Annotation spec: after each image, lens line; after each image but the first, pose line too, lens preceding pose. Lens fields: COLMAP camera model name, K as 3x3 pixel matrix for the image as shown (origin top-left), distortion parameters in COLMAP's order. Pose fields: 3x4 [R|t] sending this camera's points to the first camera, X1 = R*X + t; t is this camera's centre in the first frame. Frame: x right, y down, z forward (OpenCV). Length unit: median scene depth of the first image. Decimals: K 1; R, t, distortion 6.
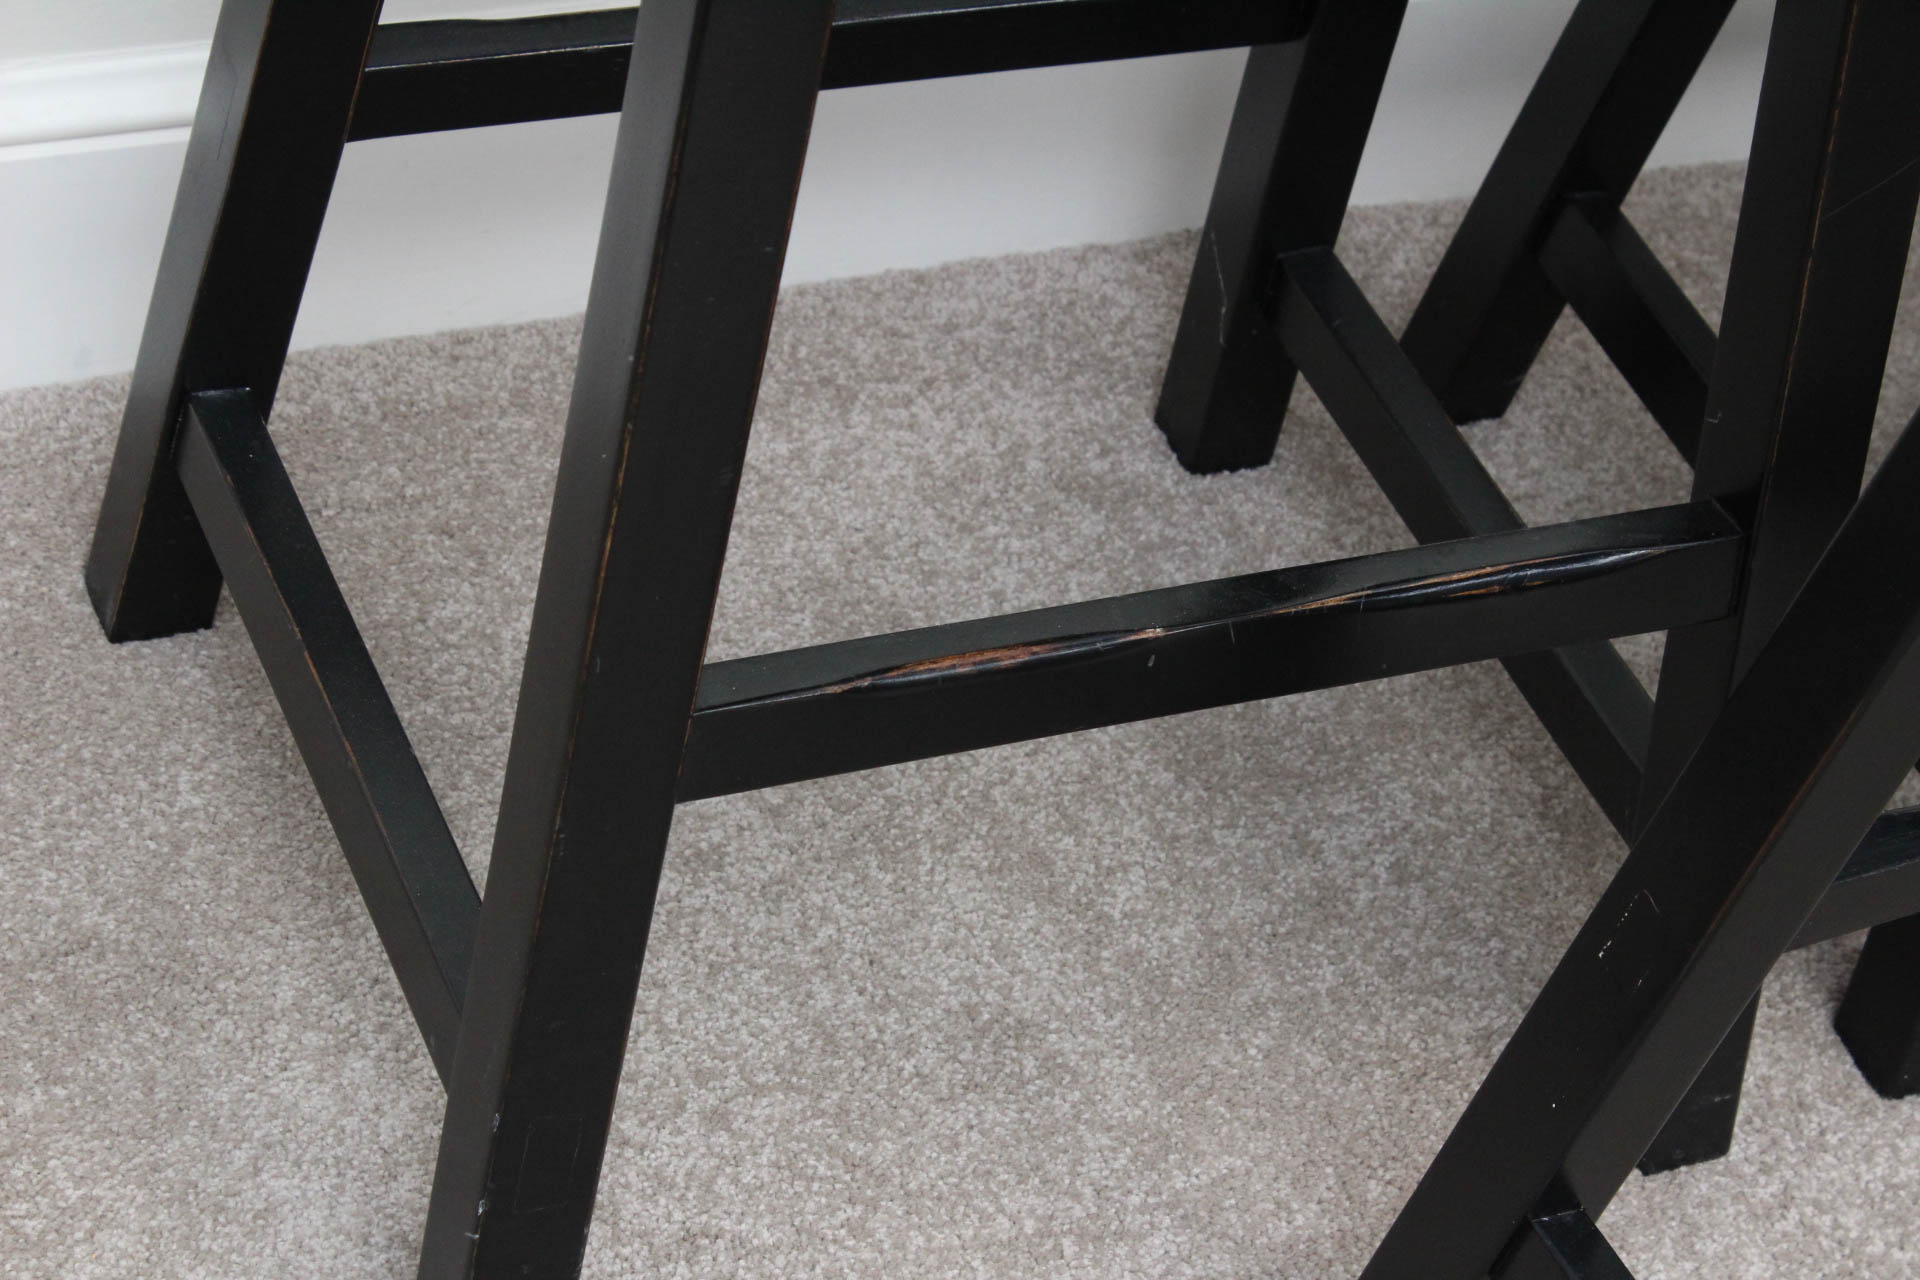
lens RADIAL K [[4528.2, 0, 951.7], [0, 4528.2, 649.8], [0, 0, 1]] dist [0.030642, 0.000000]
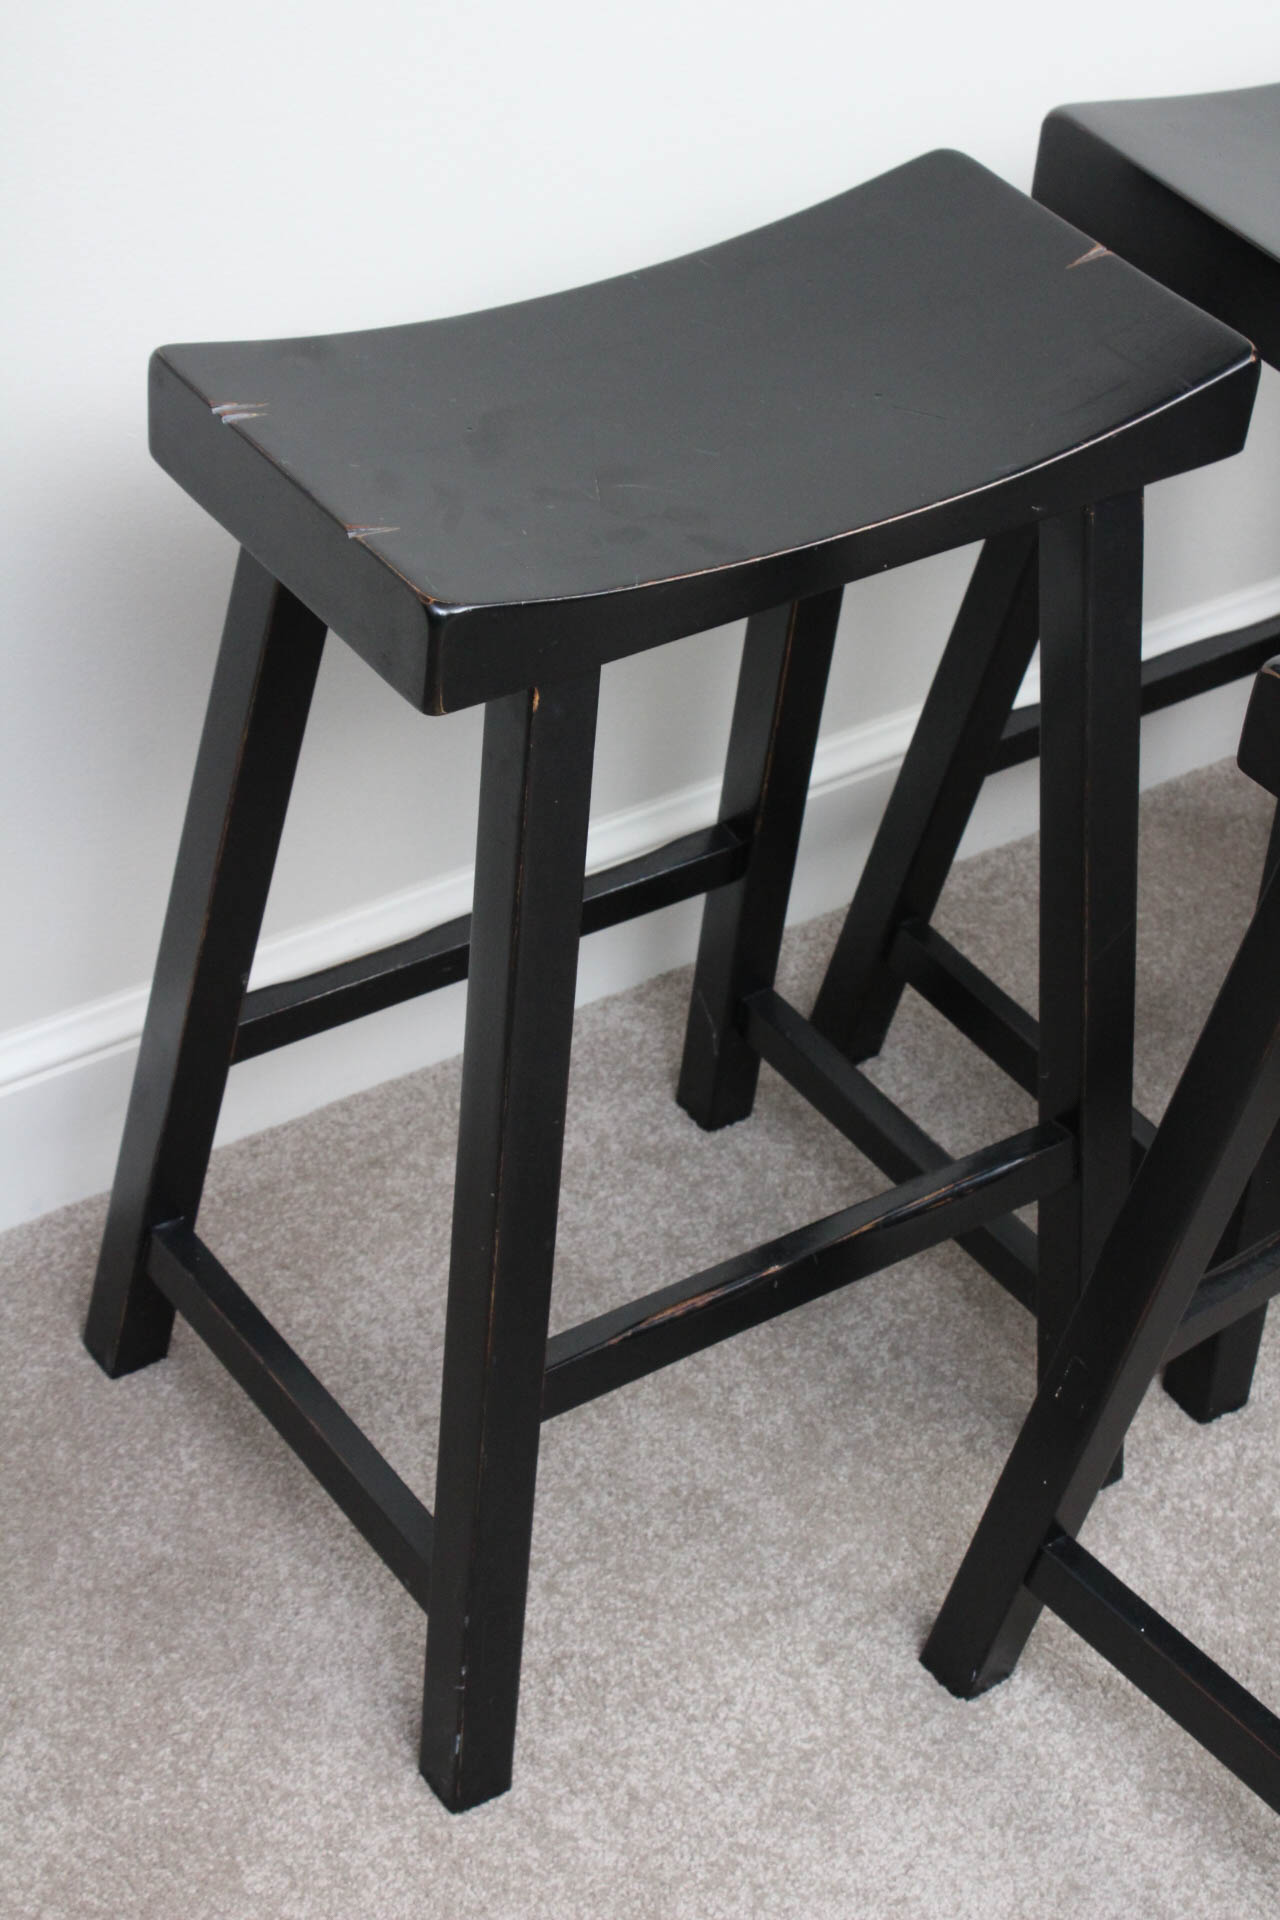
lens RADIAL K [[3574.1, 0, 643.5], [0, 3574.1, 946.0], [0, 0, 1]] dist [-0.063020, 0.000000]
pose [[0.974479, -0.196314, 0.108862, -0.110626], [0.200894, 0.979066, -0.032722, -0.076543], [-0.100159, 0.053757, 0.993518, -0.321465]]
